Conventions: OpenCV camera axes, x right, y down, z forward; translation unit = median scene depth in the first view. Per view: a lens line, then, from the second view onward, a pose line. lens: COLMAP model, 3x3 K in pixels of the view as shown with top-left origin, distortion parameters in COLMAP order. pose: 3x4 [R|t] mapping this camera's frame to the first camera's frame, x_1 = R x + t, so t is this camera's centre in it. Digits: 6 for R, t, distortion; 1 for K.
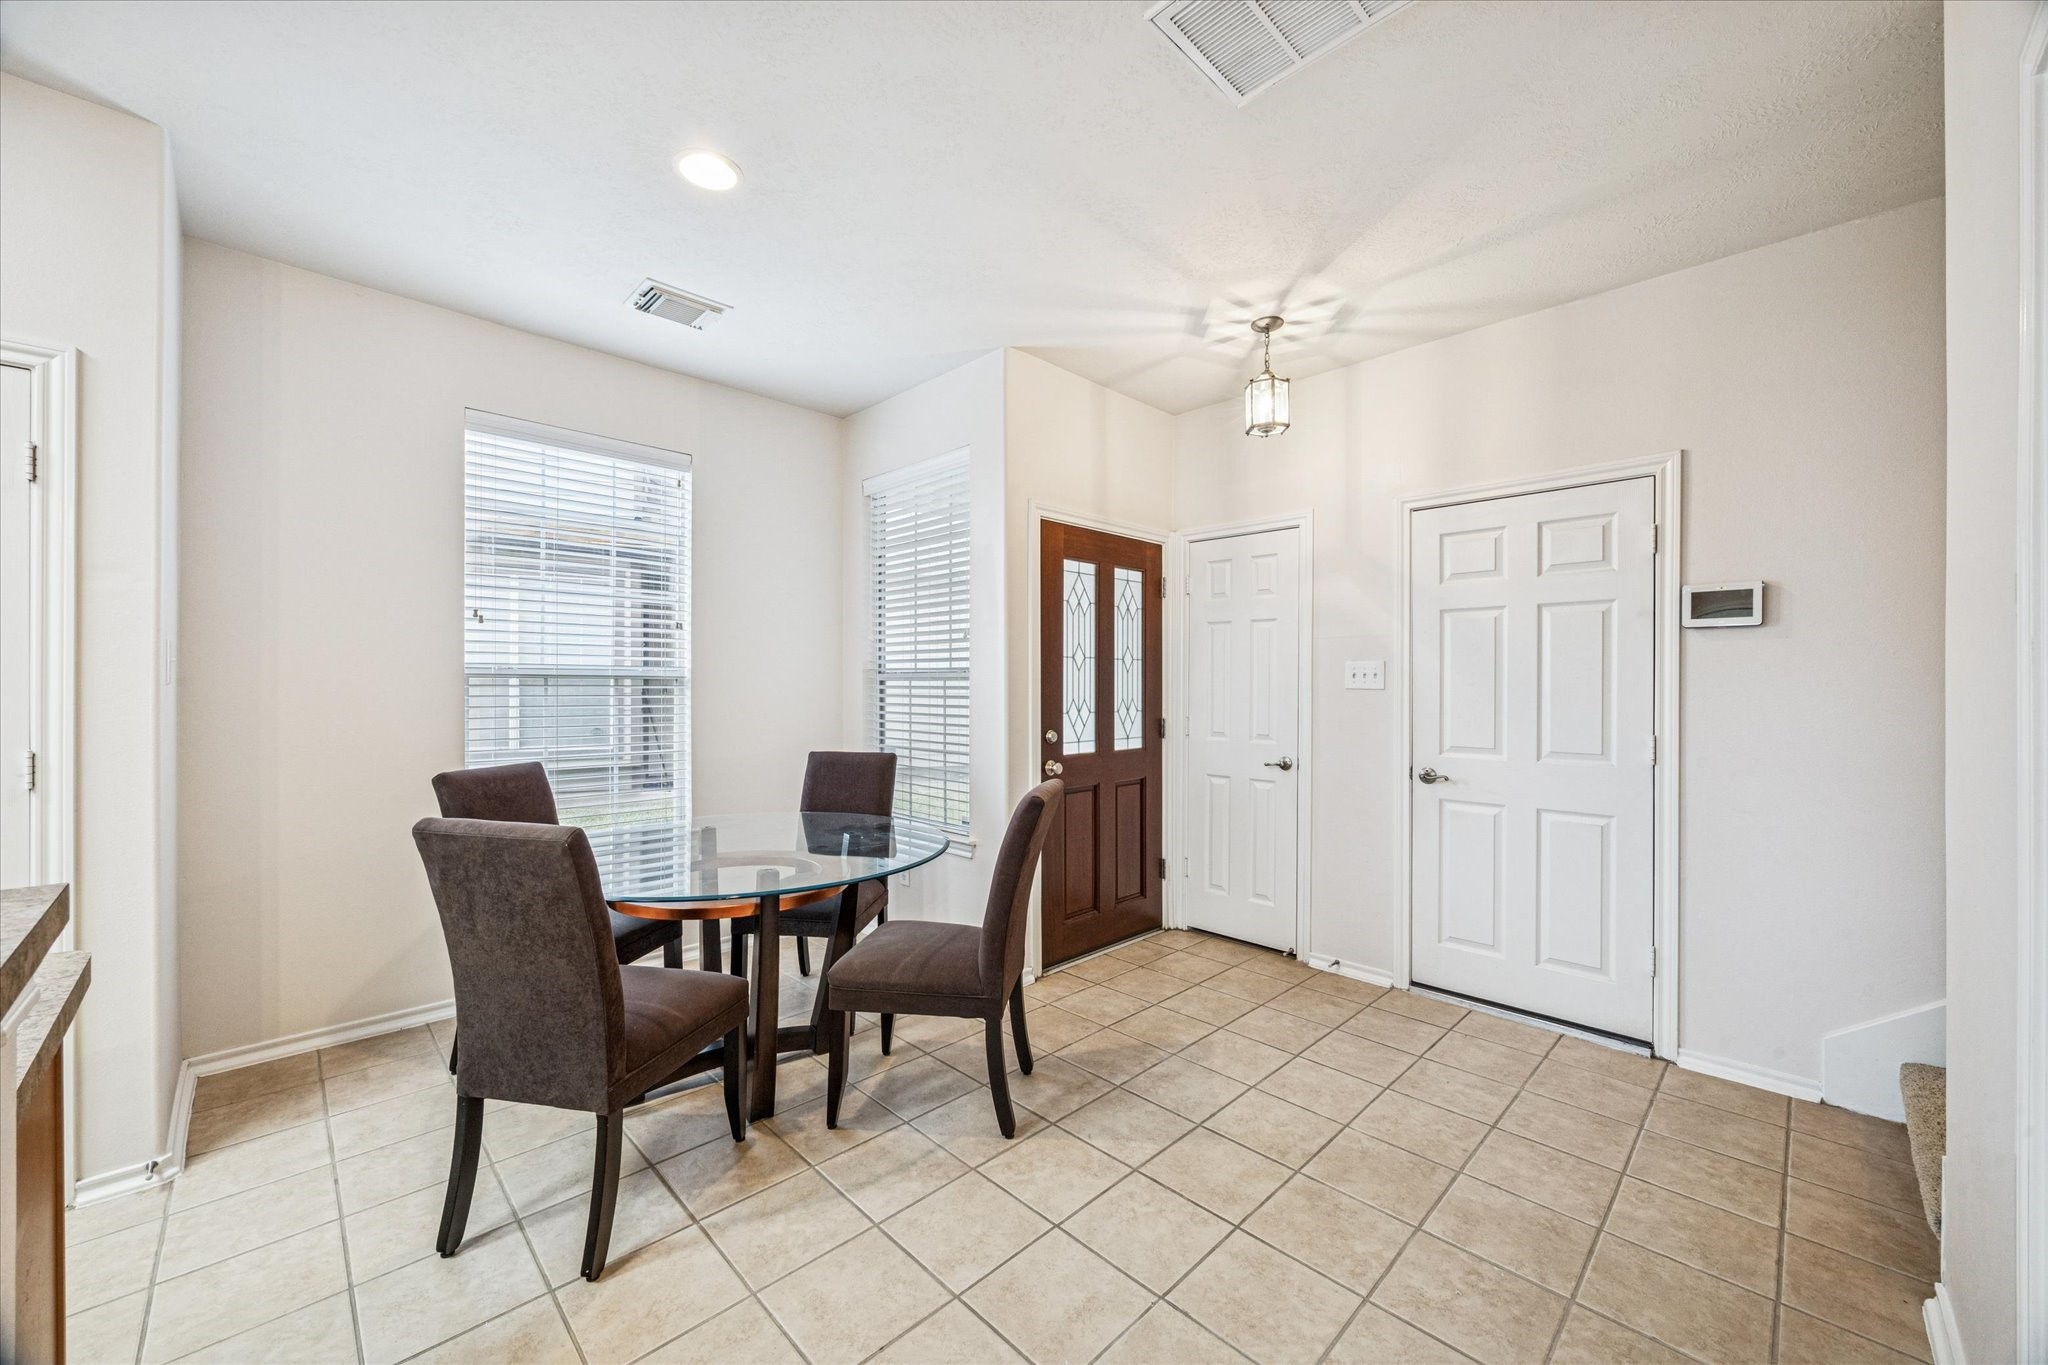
lens RADIAL K [[776.0, 0, 1048.6], [0, 776.0, 684.9], [0, 0, 1]] dist [0.001304, -0.004817]
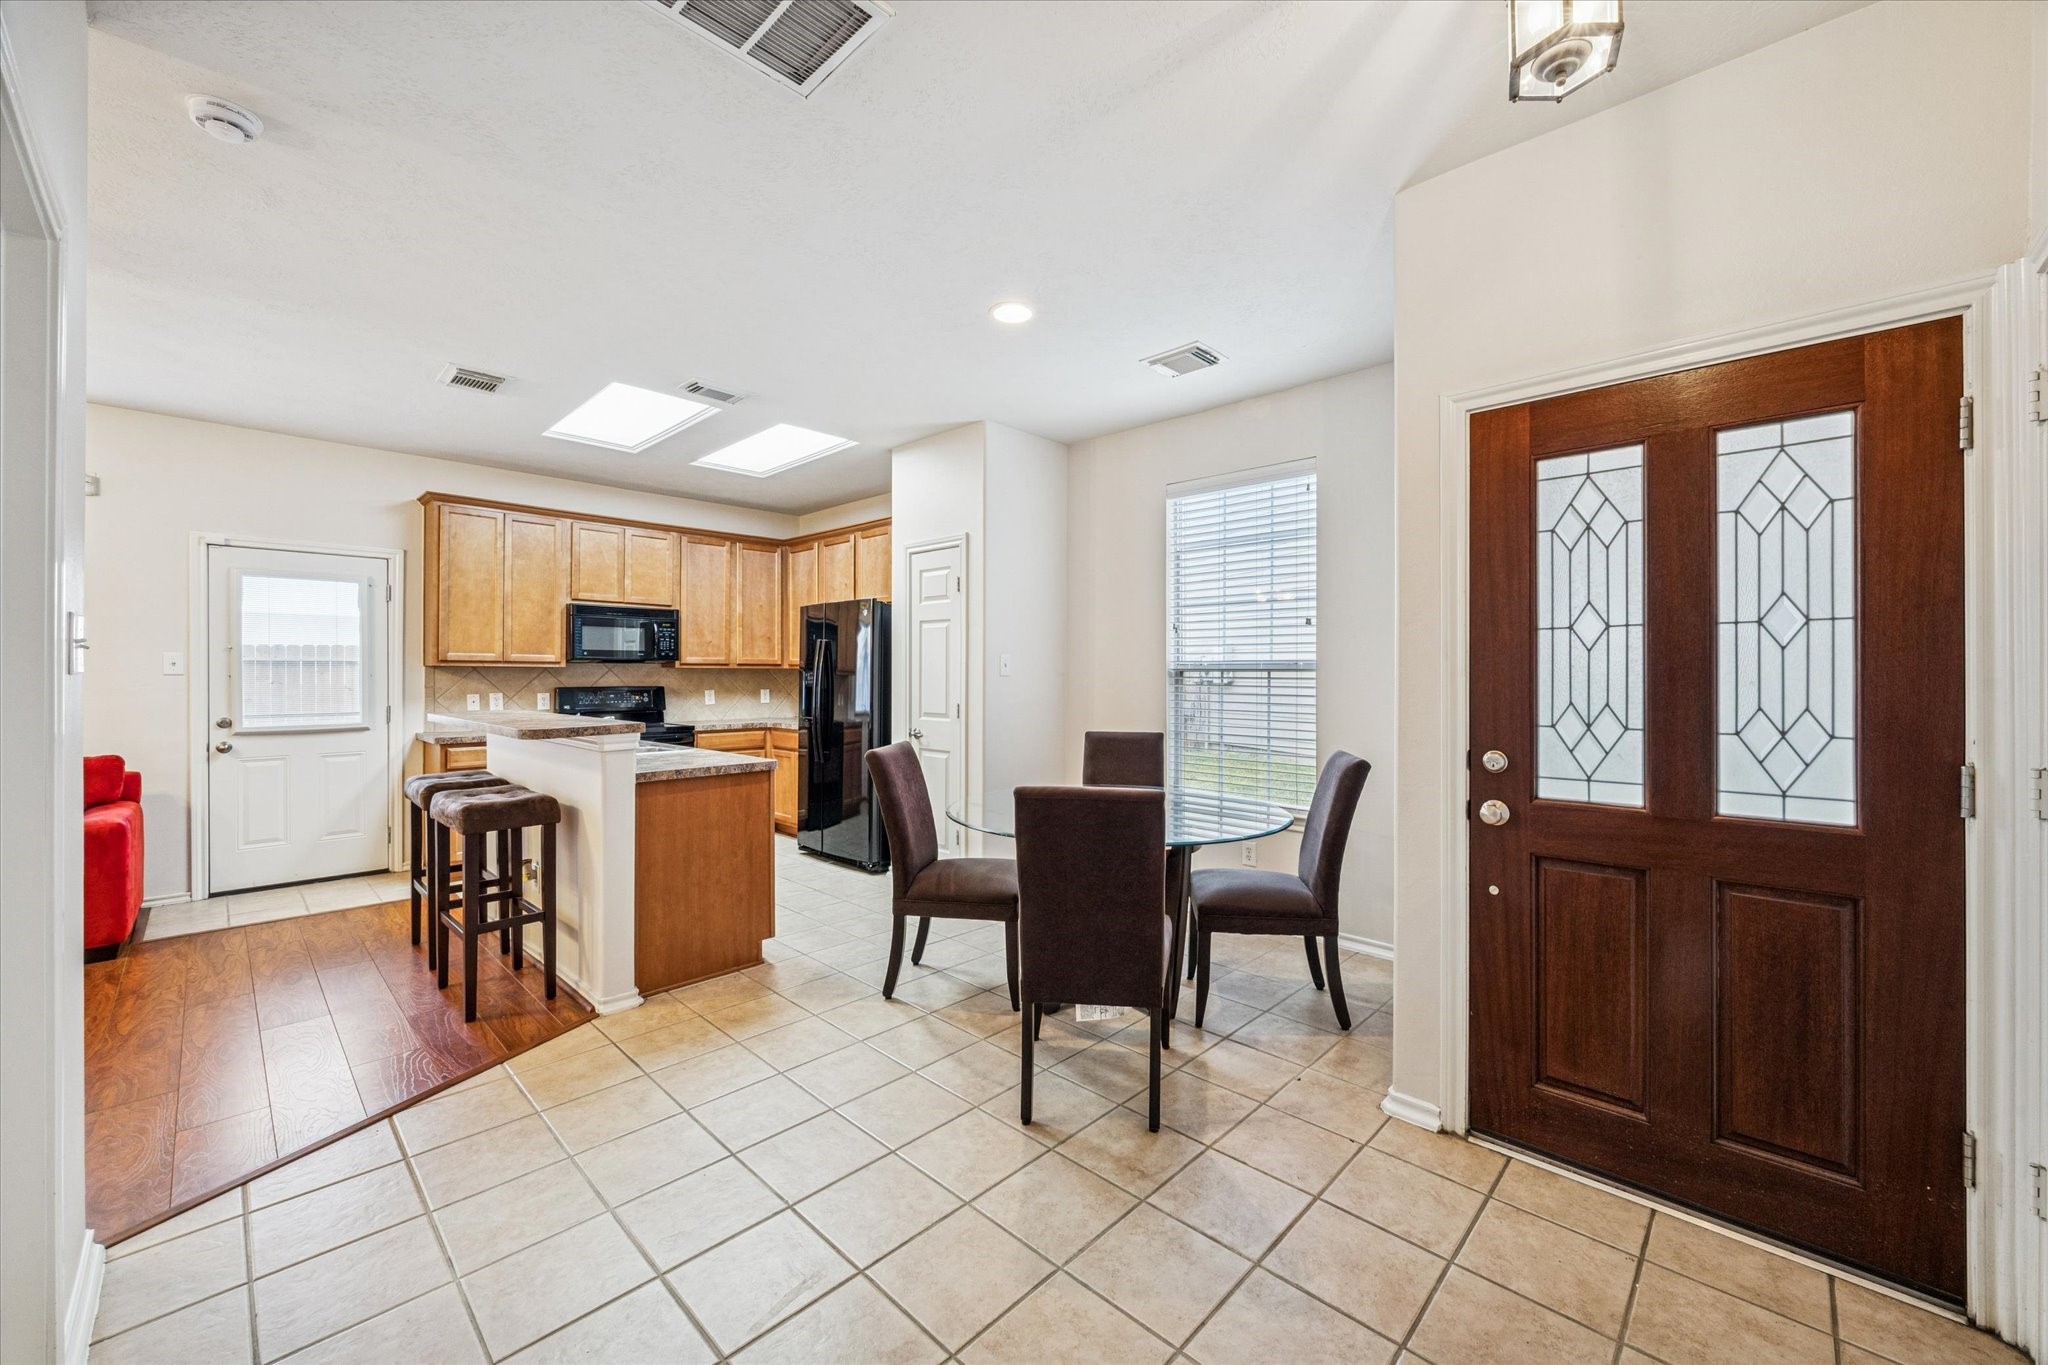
lens RADIAL K [[788.2, 0, 1026.5], [0, 788.2, 671.2], [0, 0, 1]] dist [0.000385, 0.000102]
pose [[0.018122, -0.006981, -0.999811, 0.614884], [-0.002913, 0.999971, -0.007035, 0.000912], [0.999832, 0.003040, 0.018101, 0.615233]]
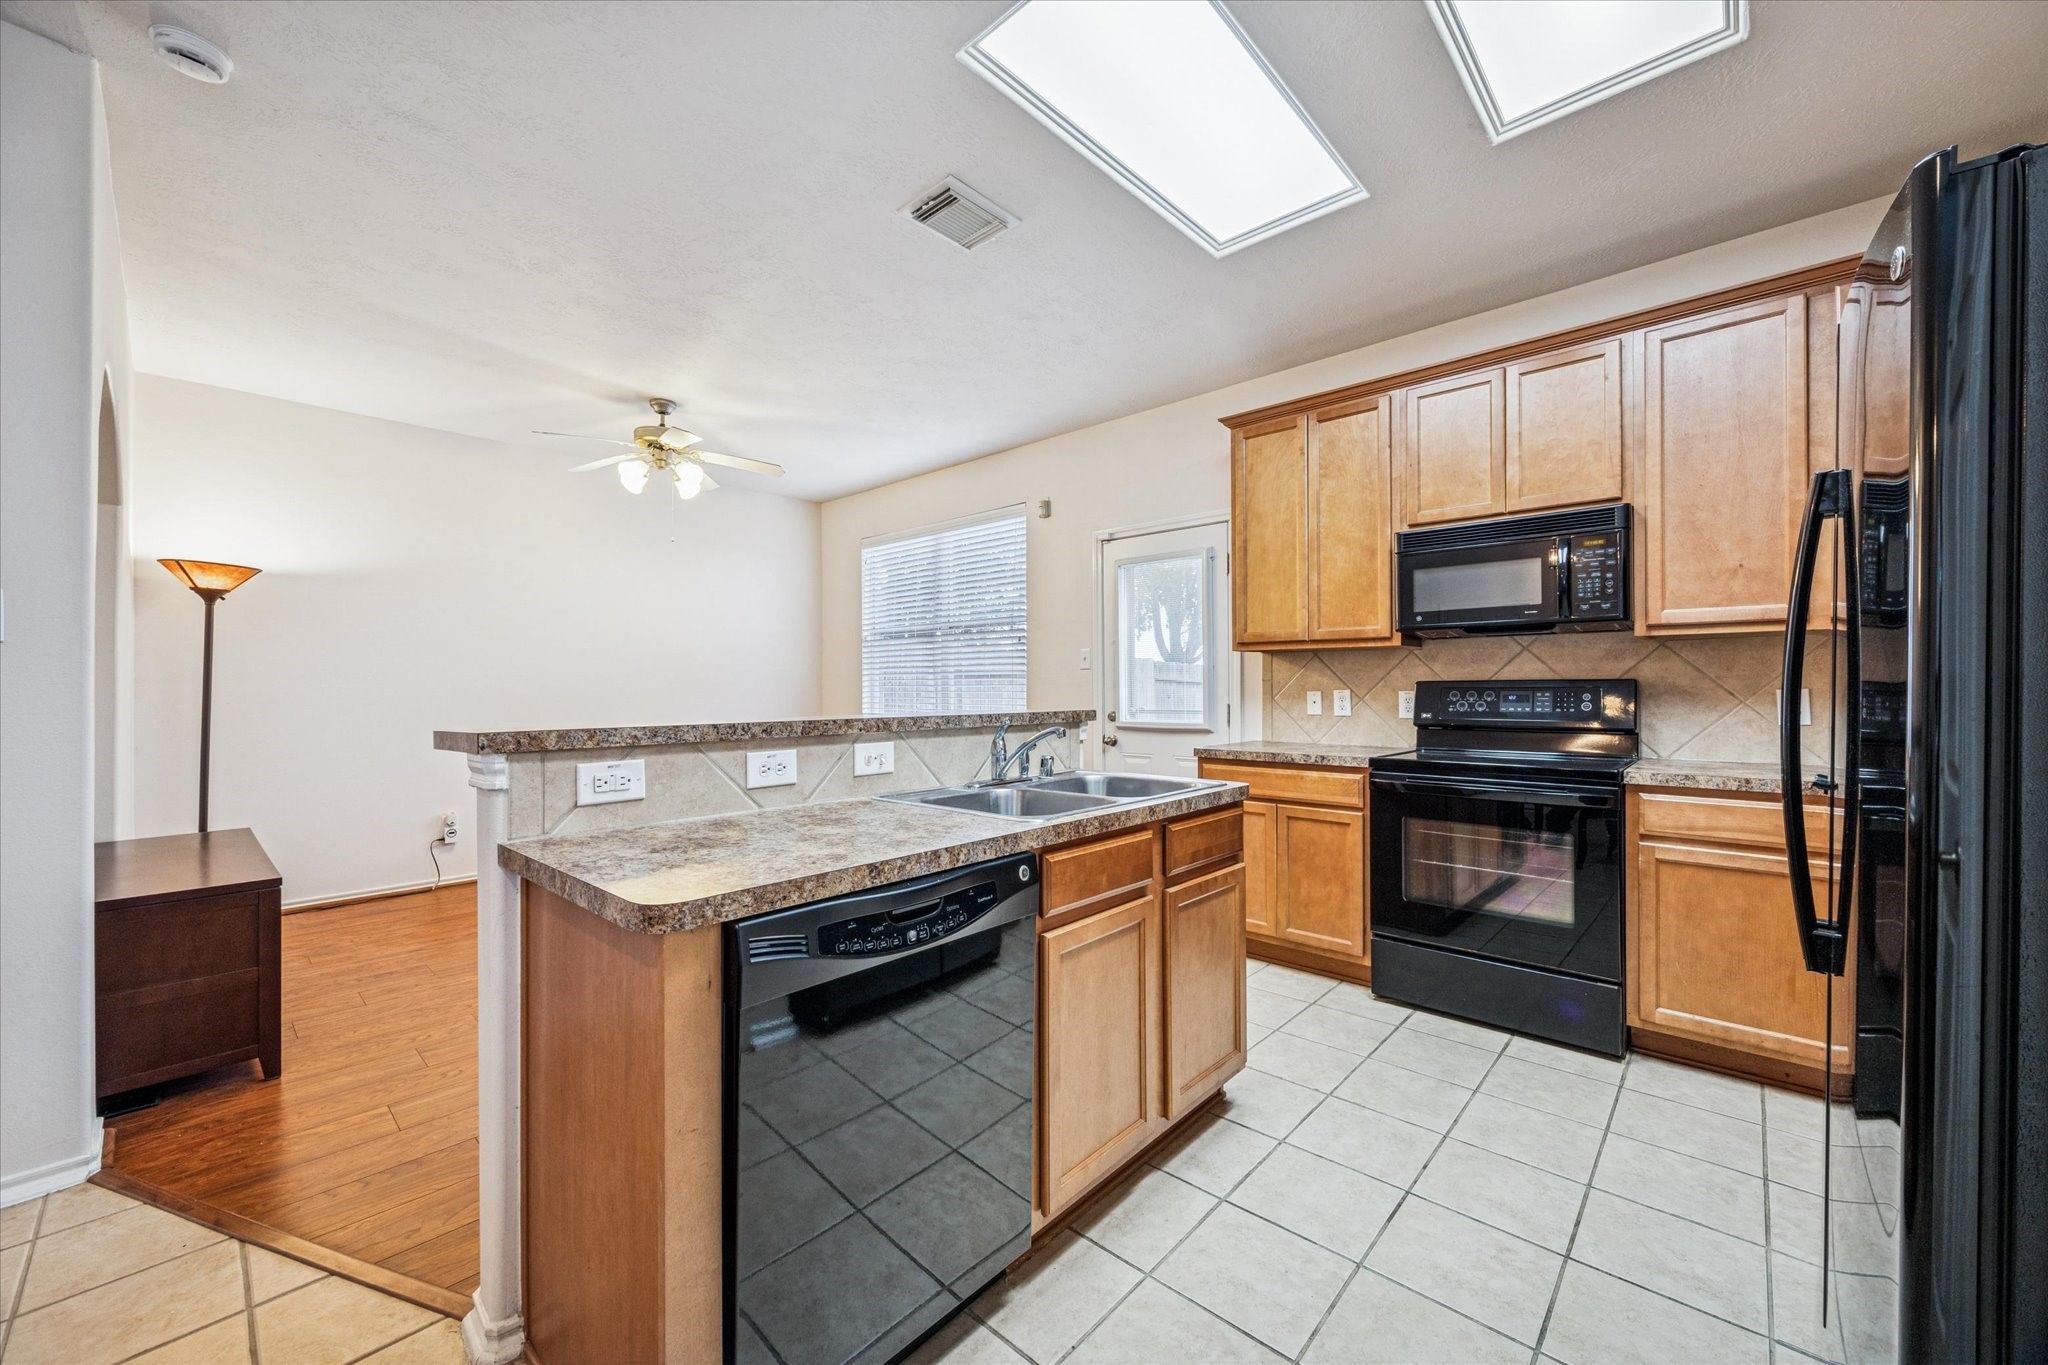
lens RADIAL K [[776.0, 0, 1048.6], [0, 776.0, 684.9], [0, 0, 1]] dist [0.001304, -0.004817]
pose [[-0.998483, 0.001772, -0.055030, -0.529147], [0.001894, 0.999996, -0.002159, 0.031448], [0.055026, -0.002260, -0.998482, 0.597869]]
